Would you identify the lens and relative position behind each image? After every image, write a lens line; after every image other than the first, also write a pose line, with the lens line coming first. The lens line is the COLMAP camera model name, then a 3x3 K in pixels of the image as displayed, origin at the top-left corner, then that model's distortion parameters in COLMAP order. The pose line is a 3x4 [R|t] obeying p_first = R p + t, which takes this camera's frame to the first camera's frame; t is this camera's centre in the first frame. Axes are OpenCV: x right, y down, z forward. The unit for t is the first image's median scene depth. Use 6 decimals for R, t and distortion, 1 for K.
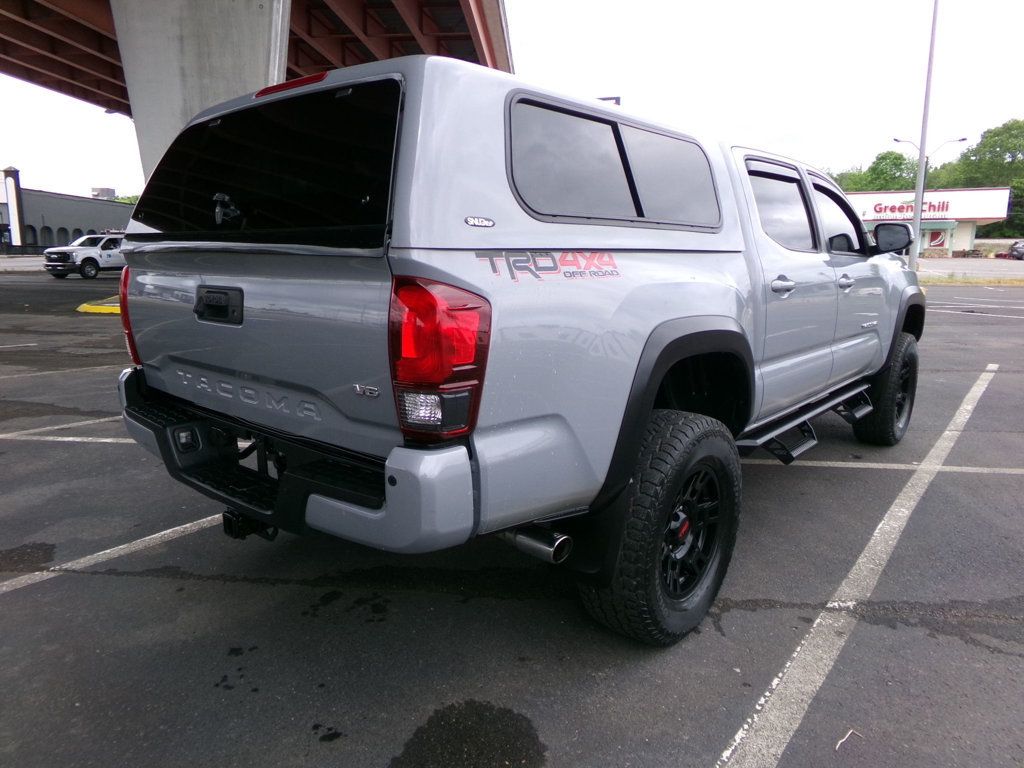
lens RADIAL K [[698.1, 0, 512.0], [0, 698.1, 384.0], [0, 0, 1]] dist [-0.003443, 0.023705]
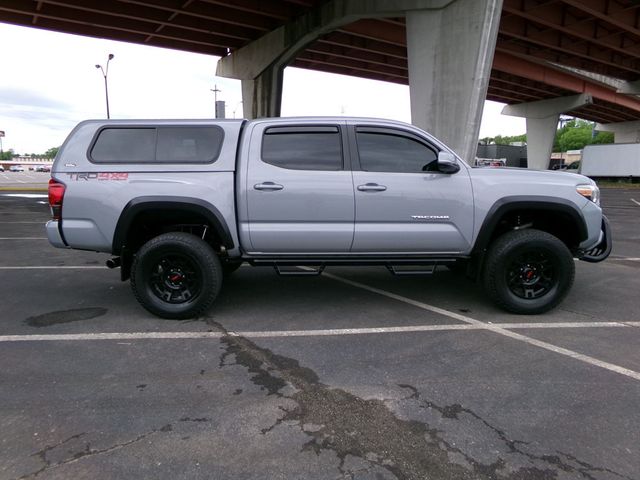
lens RADIAL K [[436.3, 0, 320.0], [0, 436.3, 240.0], [0, 0, 1]] dist [-0.003443, 0.023705]
pose [[0.647005, 0.112656, -0.754117, 2.454136], [-0.132974, 0.990540, 0.033888, -0.080629], [0.750801, 0.078352, 0.655865, 0.440661]]
